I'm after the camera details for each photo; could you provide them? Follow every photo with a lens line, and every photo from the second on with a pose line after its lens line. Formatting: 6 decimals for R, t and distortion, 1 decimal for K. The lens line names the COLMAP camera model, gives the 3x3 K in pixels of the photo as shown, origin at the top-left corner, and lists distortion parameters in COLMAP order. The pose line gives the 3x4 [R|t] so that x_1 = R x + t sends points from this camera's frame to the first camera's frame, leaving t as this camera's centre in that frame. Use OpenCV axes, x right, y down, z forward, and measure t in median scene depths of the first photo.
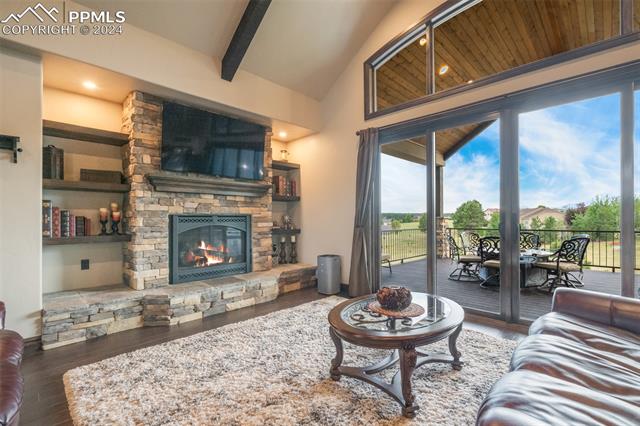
lens RADIAL K [[291.6, 0, 319.4], [0, 291.6, 218.3], [0, 0, 1]] dist [-0.004811, -0.000860]
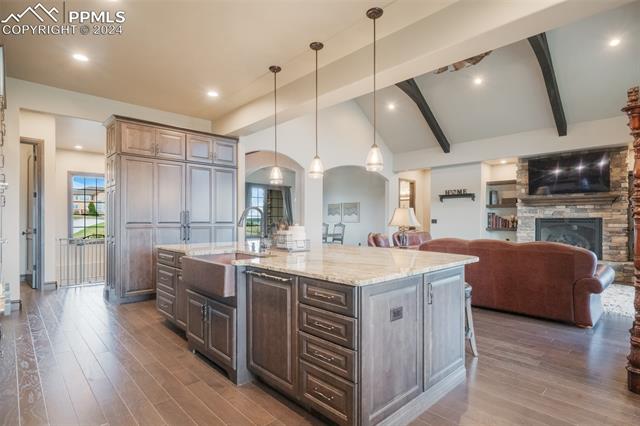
lens RADIAL K [[330.5, 0, 320.2], [0, 330.5, 221.0], [0, 0, 1]] dist [-0.003388, 0.000933]
pose [[-0.026550, 0.009011, -0.999607, 1.464120], [0.000474, 0.999959, 0.009002, -0.012904], [0.999647, -0.000235, -0.026553, -0.291311]]
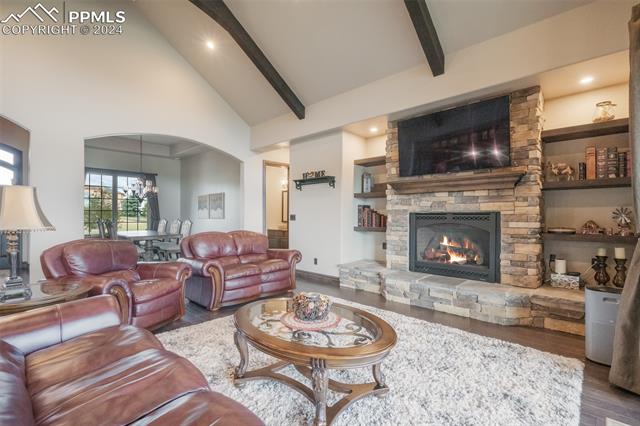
lens RADIAL K [[292.4, 0, 322.5], [0, 292.4, 215.6], [0, 0, 1]] dist [-0.000287, -0.000408]
pose [[0.027001, 0.005585, -0.999620, 0.610777], [-0.000344, 0.999984, 0.005578, -0.006536], [0.999635, 0.000193, 0.027003, 0.542775]]
